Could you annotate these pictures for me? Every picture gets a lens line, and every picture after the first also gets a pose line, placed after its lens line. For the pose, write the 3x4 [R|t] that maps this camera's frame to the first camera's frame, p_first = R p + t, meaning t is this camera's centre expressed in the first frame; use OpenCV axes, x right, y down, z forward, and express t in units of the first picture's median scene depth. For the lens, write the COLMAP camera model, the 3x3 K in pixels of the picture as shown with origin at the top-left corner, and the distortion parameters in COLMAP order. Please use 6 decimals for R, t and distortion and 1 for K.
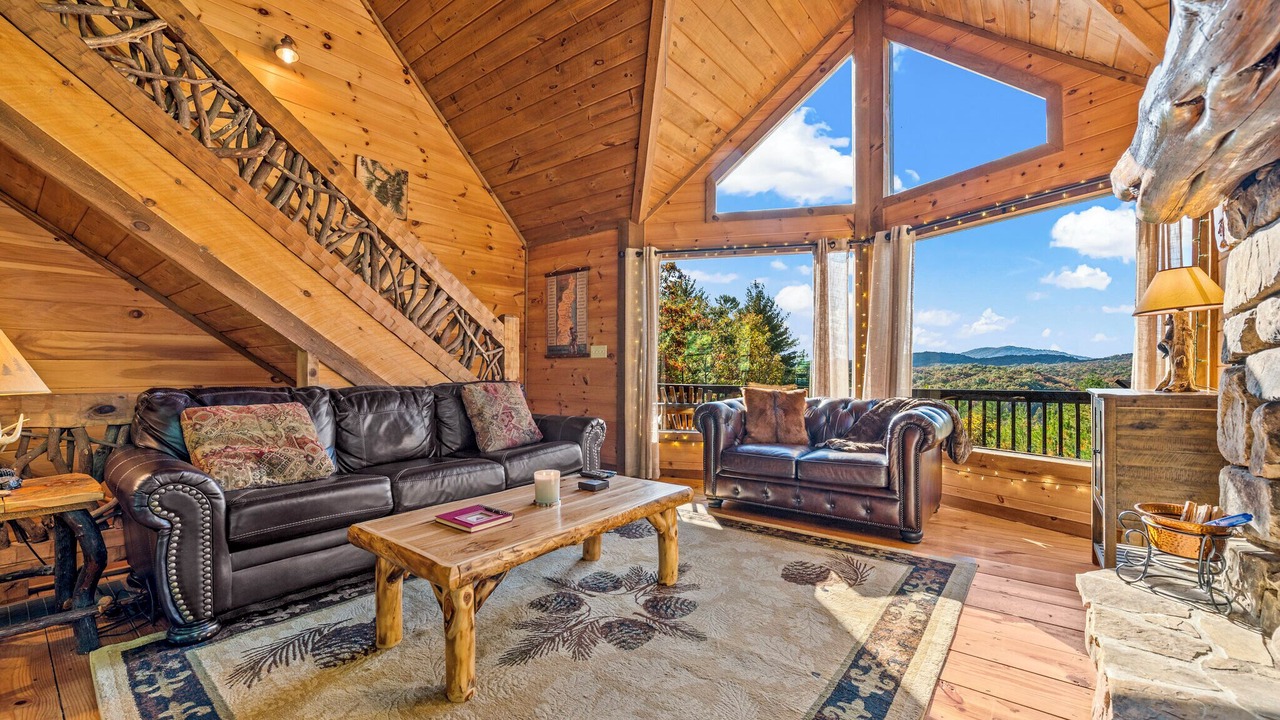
lens RADIAL K [[511.2, 0, 642.2], [0, 511.2, 369.1], [0, 0, 1]] dist [-0.010234, -0.000315]
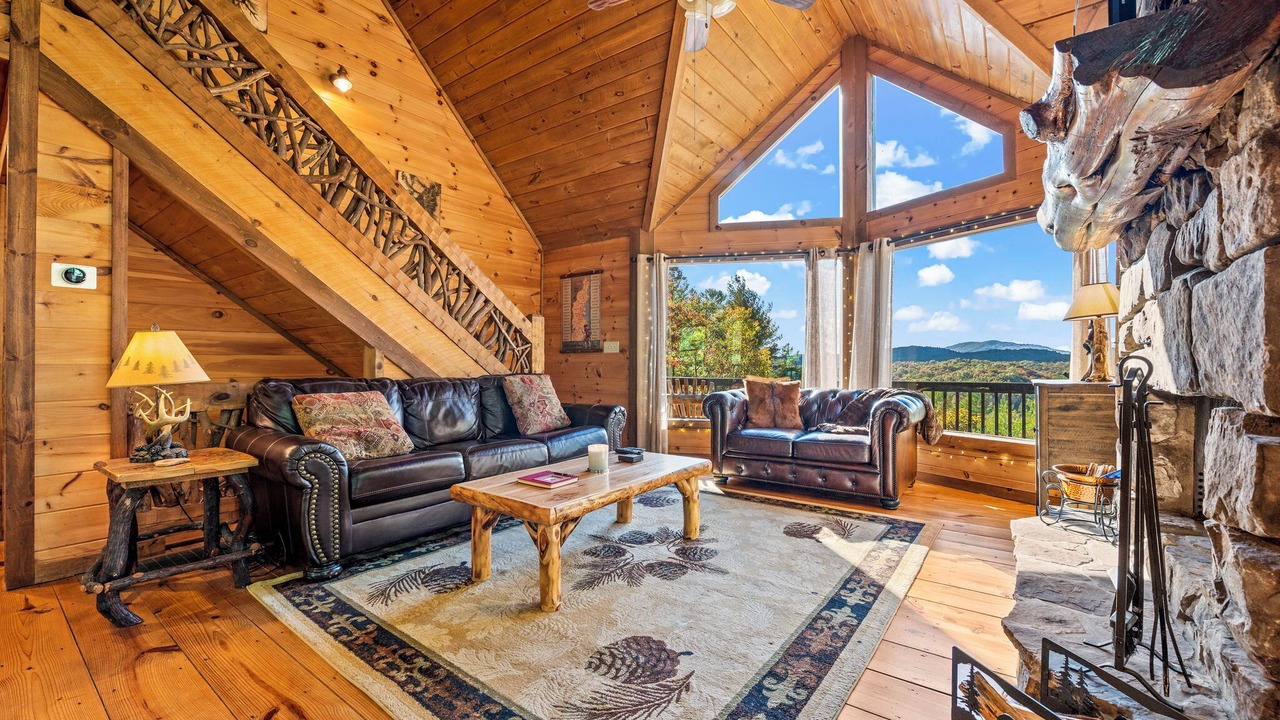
lens RADIAL K [[513.4, 0, 640.0], [0, 513.4, 360.0], [0, 0, 1]] dist [-0.009196, -0.000125]
pose [[0.999787, 0.000832, 0.020638, -0.070294], [-0.000712, 0.999983, -0.005815, -0.000311], [-0.020643, 0.005799, 0.999770, -0.163102]]
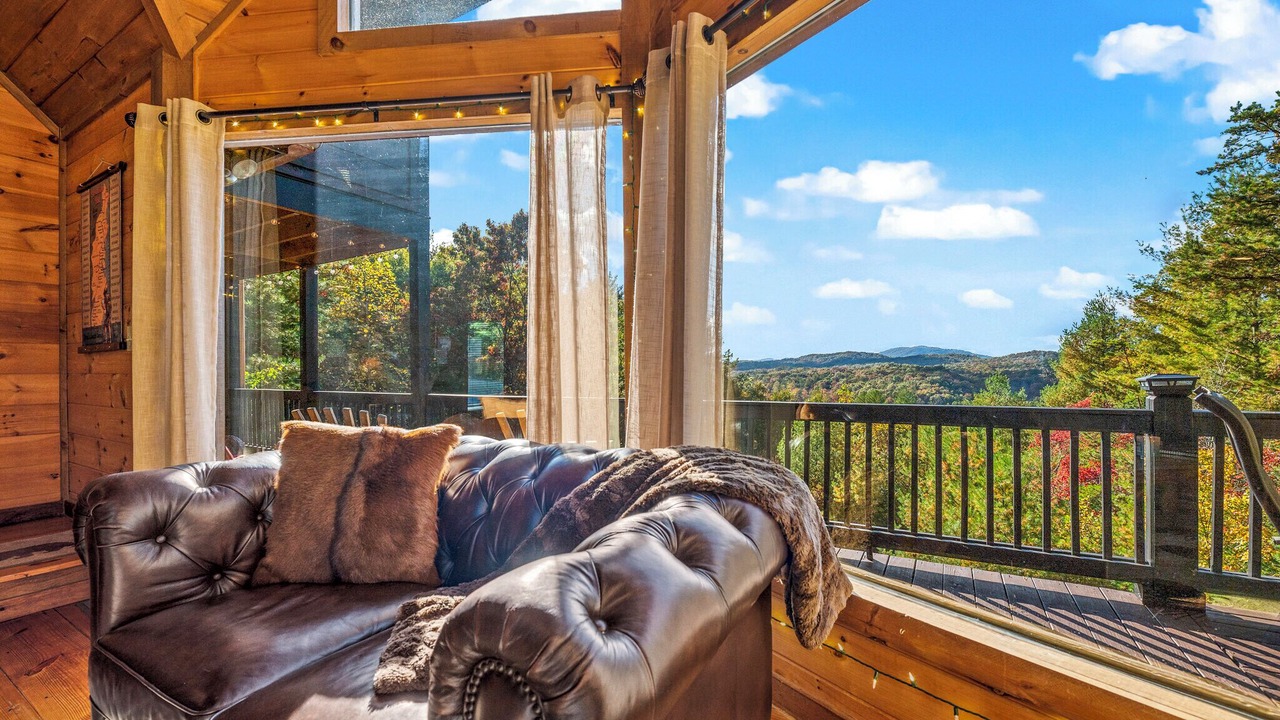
lens RADIAL K [[521.2, 0, 644.5], [0, 521.2, 368.9], [0, 0, 1]] dist [-0.011934, -0.000216]
pose [[0.990695, -0.007085, 0.135914, 0.487248], [0.007372, 0.999972, -0.001609, -0.001470], [-0.135899, 0.002596, 0.990719, 0.699191]]
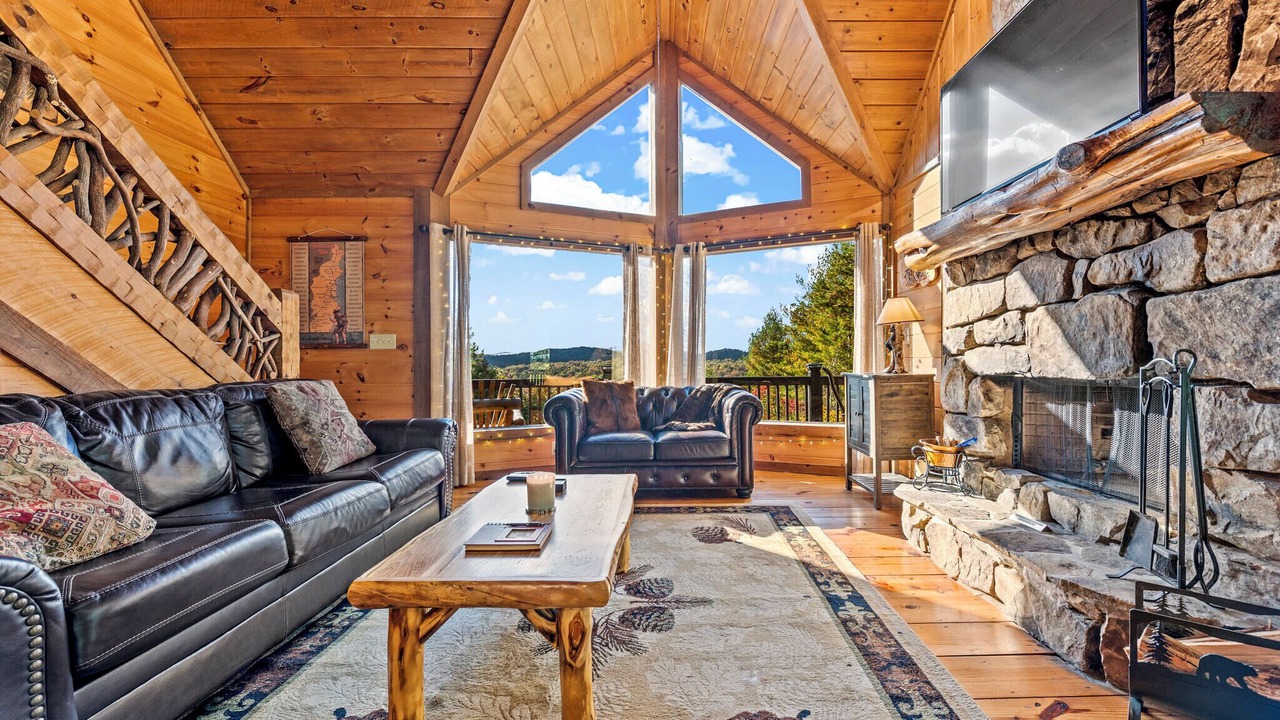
lens RADIAL K [[521.1, 0, 664.4], [0, 521.1, 361.2], [0, 0, 1]] dist [-0.010319, -0.000581]
pose [[0.788860, -0.004428, 0.614557, -0.368116], [0.006664, 0.999977, -0.001350, 0.002339], [-0.614537, 0.005161, 0.788871, 0.090872]]
